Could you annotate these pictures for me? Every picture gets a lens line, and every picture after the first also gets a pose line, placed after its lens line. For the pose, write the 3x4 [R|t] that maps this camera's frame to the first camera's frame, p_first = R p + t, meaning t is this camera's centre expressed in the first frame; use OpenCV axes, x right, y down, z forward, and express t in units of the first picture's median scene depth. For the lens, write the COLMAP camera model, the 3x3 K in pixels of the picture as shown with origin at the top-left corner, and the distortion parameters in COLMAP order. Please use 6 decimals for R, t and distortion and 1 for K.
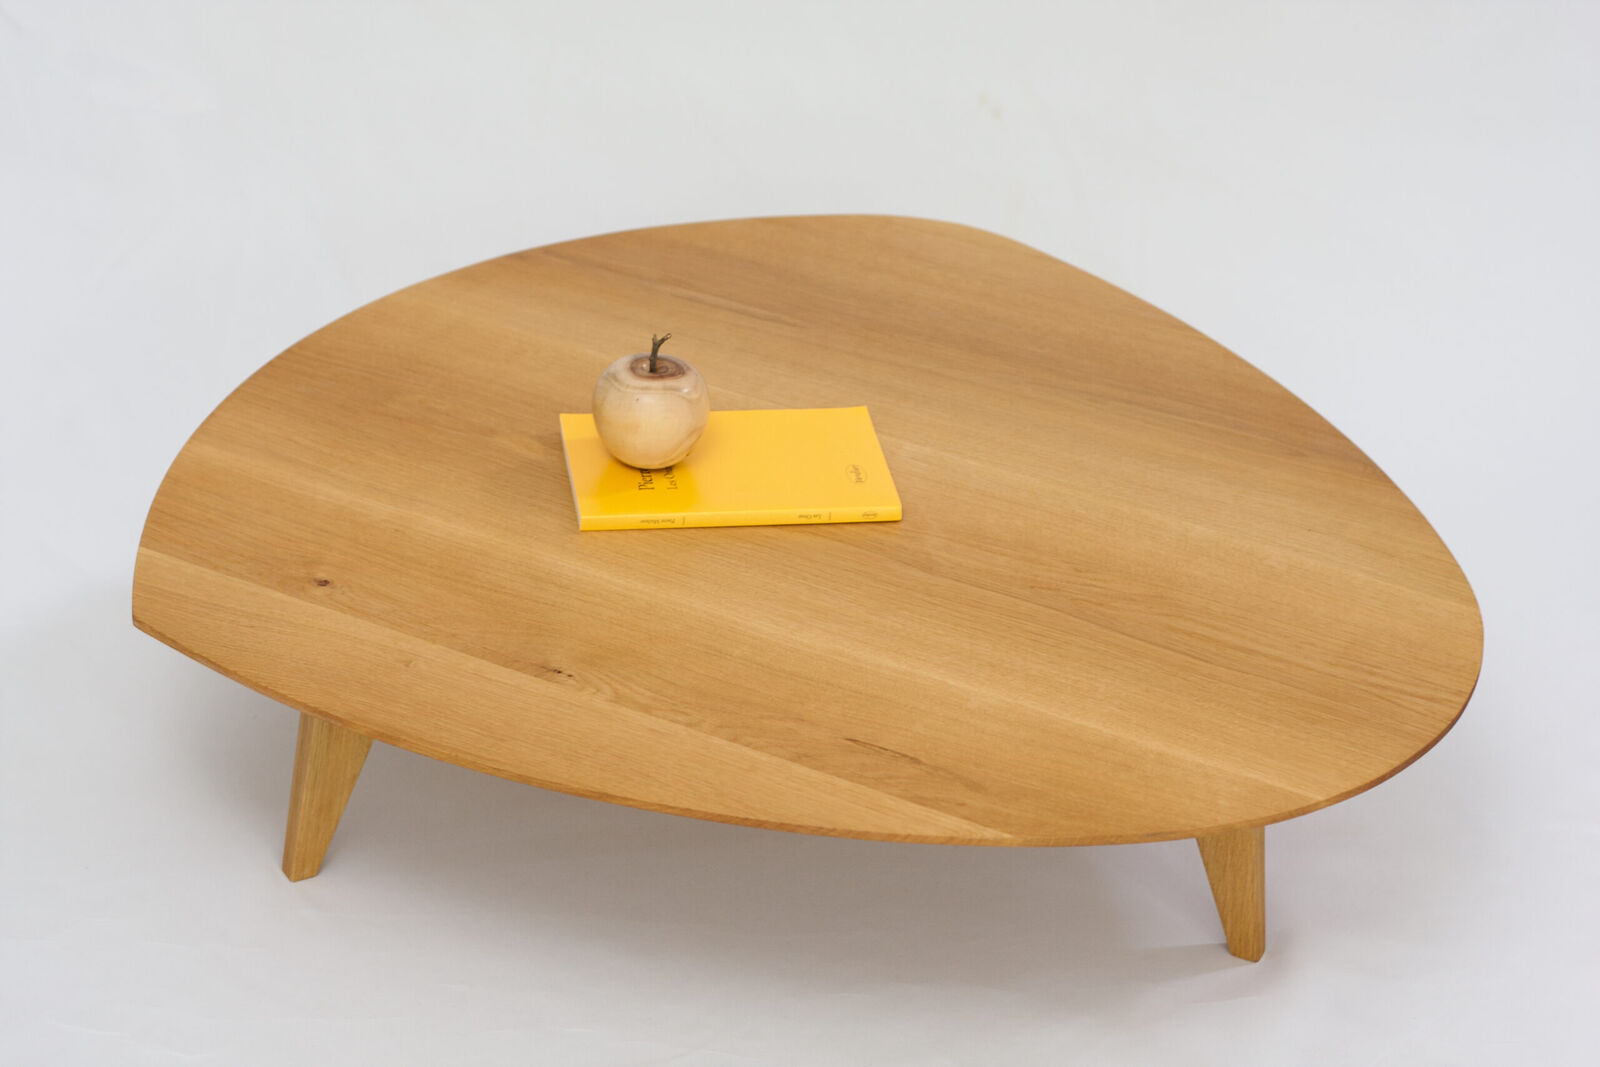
lens RADIAL K [[3889.7, 0, 800.0], [0, 3889.7, 533.5], [0, 0, 1]] dist [-0.026334, -0.089932]
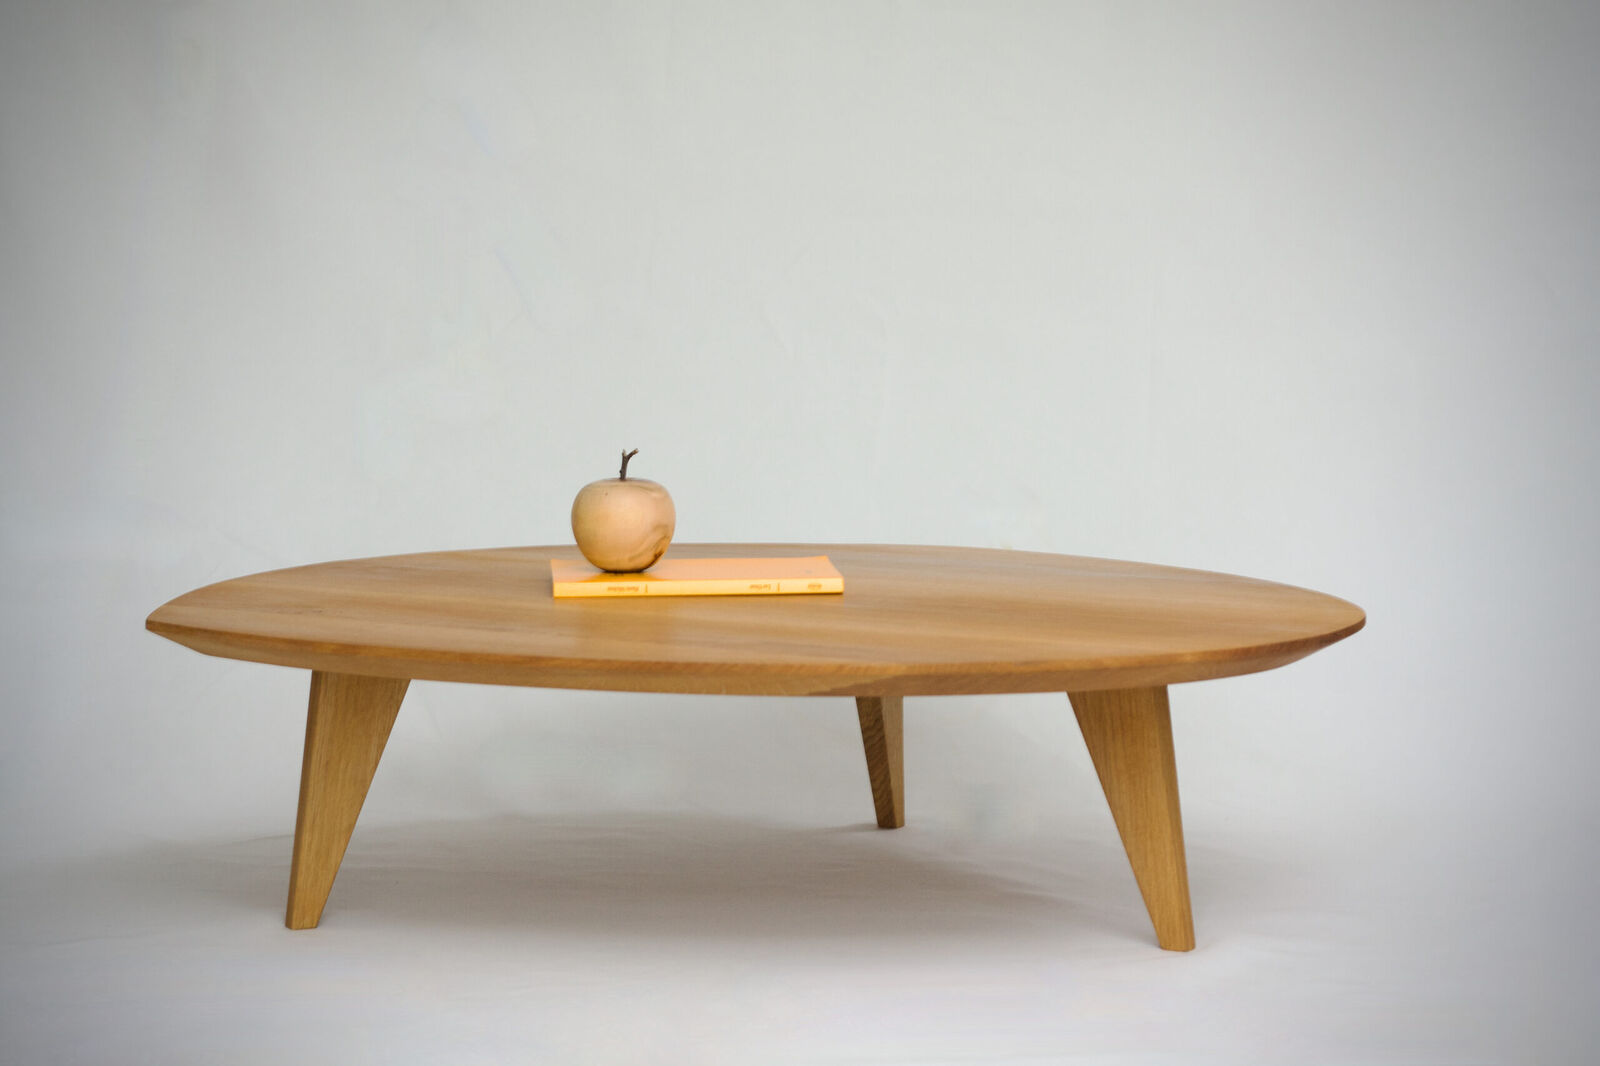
lens RADIAL K [[3889.7, 0, 800.0], [0, 3889.7, 533.0], [0, 0, 1]] dist [-0.026334, -0.089932]
pose [[0.994396, -0.056718, -0.089217, 0.115395], [0.012873, 0.902585, -0.430318, 0.466394], [0.104933, 0.426758, 0.898257, -0.008605]]
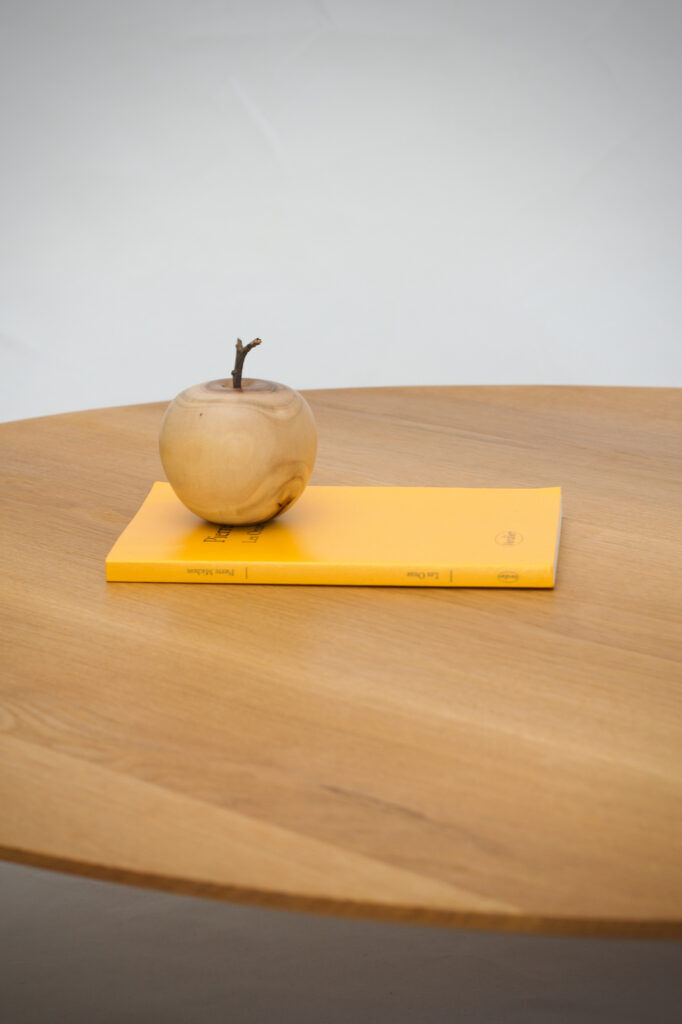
lens RADIAL K [[2616.3, 0, 341.0], [0, 2616.3, 512.0], [0, 0, 1]] dist [-0.024274, 0.260390]
pose [[0.958854, -0.001659, -0.283893, 0.125393], [-0.075674, 0.962310, -0.261213, 0.111875], [0.273627, 0.271949, 0.922590, 0.555066]]
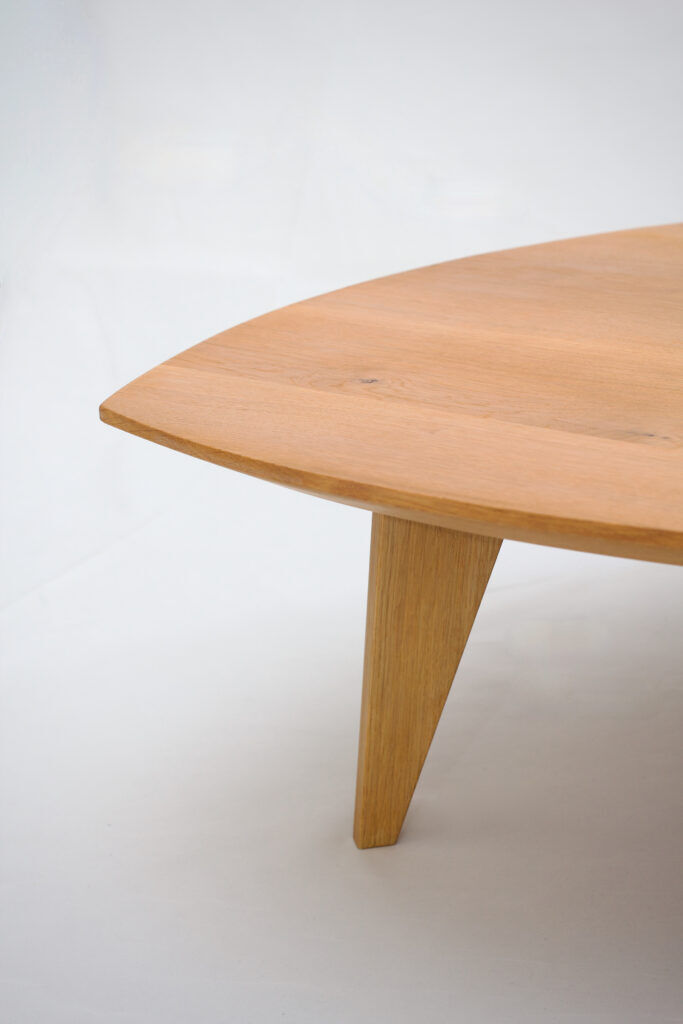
lens RADIAL K [[2616.3, 0, 341.5], [0, 2616.3, 512.0], [0, 0, 1]] dist [-0.024274, 0.260390]
pose [[0.925780, -0.035079, -0.376431, 0.052949], [-0.066976, 0.964719, -0.254619, 0.155759], [0.372082, 0.260933, 0.890769, 0.556301]]
